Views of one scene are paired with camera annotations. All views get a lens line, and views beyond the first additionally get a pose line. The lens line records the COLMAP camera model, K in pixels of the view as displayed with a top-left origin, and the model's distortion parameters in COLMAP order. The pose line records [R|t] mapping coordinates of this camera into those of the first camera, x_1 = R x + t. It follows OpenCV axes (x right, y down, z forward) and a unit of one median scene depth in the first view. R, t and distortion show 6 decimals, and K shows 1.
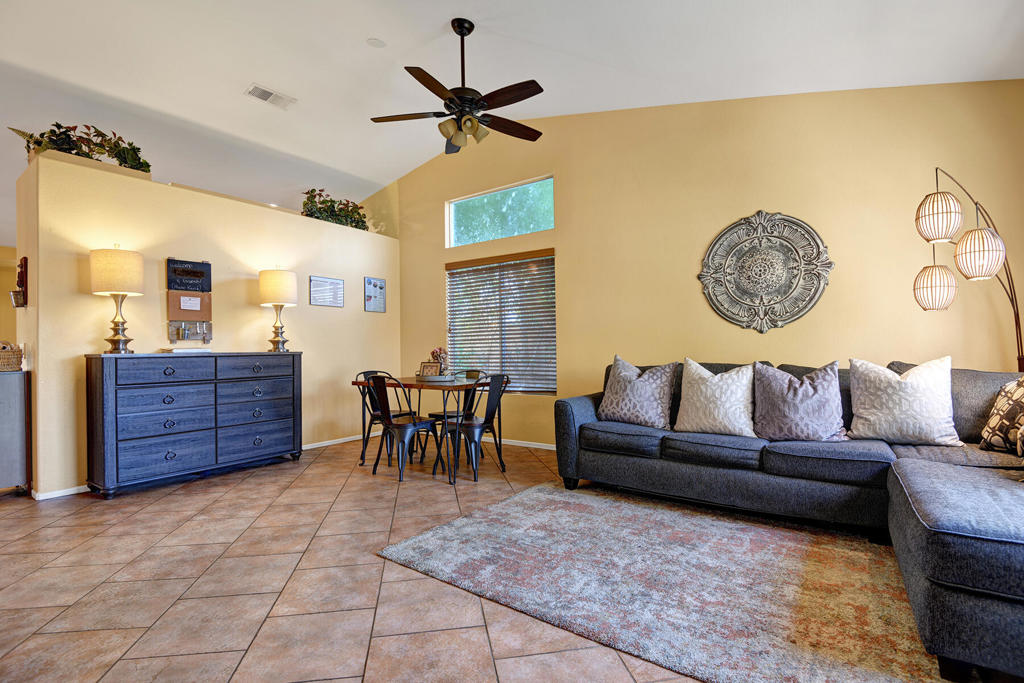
lens RADIAL K [[476.9, 0, 504.8], [0, 476.9, 335.0], [0, 0, 1]] dist [-0.017548, -0.011584]
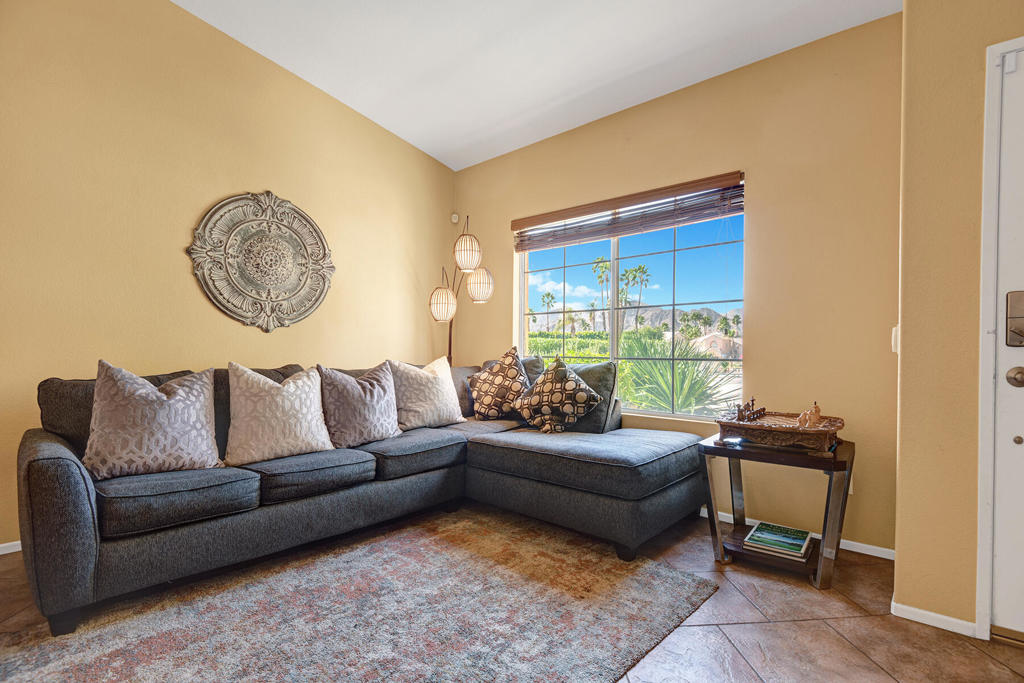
lens RADIAL K [[476.9, 0, 515.5], [0, 476.9, 337.6], [0, 0, 1]] dist [-0.017548, -0.011584]
pose [[0.117401, 0.030445, 0.992618, -0.298843], [-0.027771, 0.999240, -0.027363, 0.019320], [-0.992696, -0.024353, 0.118157, 0.509363]]
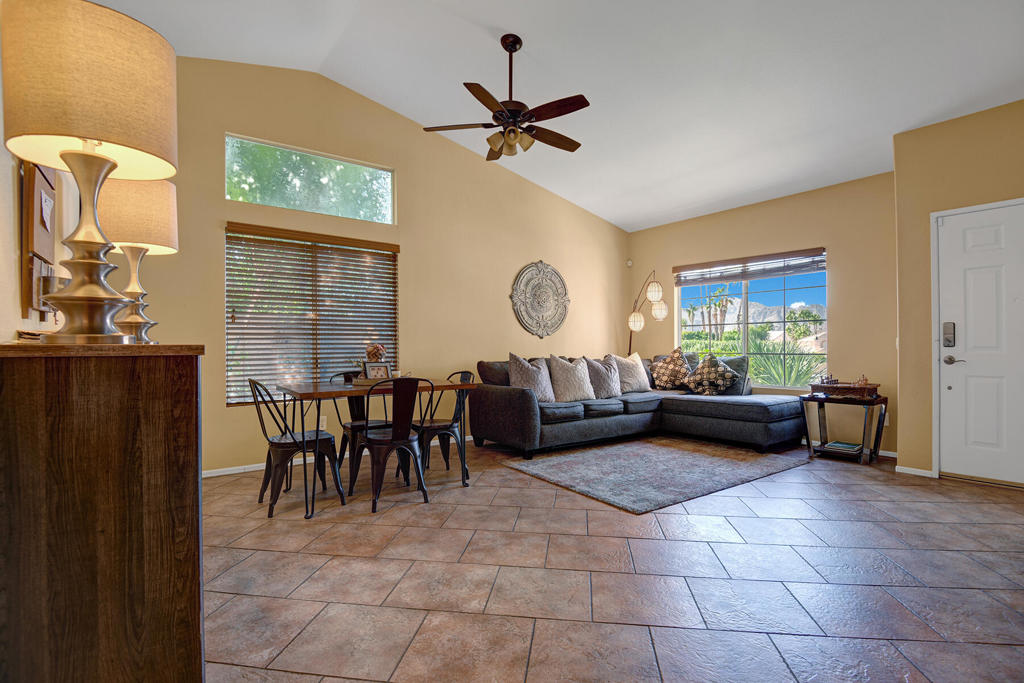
lens RADIAL K [[476.9, 0, 508.4], [0, 476.9, 337.8], [0, 0, 1]] dist [-0.017548, -0.011584]
pose [[0.309941, 0.029881, 0.950286, -1.129302], [-0.030246, 0.999310, -0.021558, 0.034978], [-0.950274, -0.022060, 0.310631, 0.699404]]
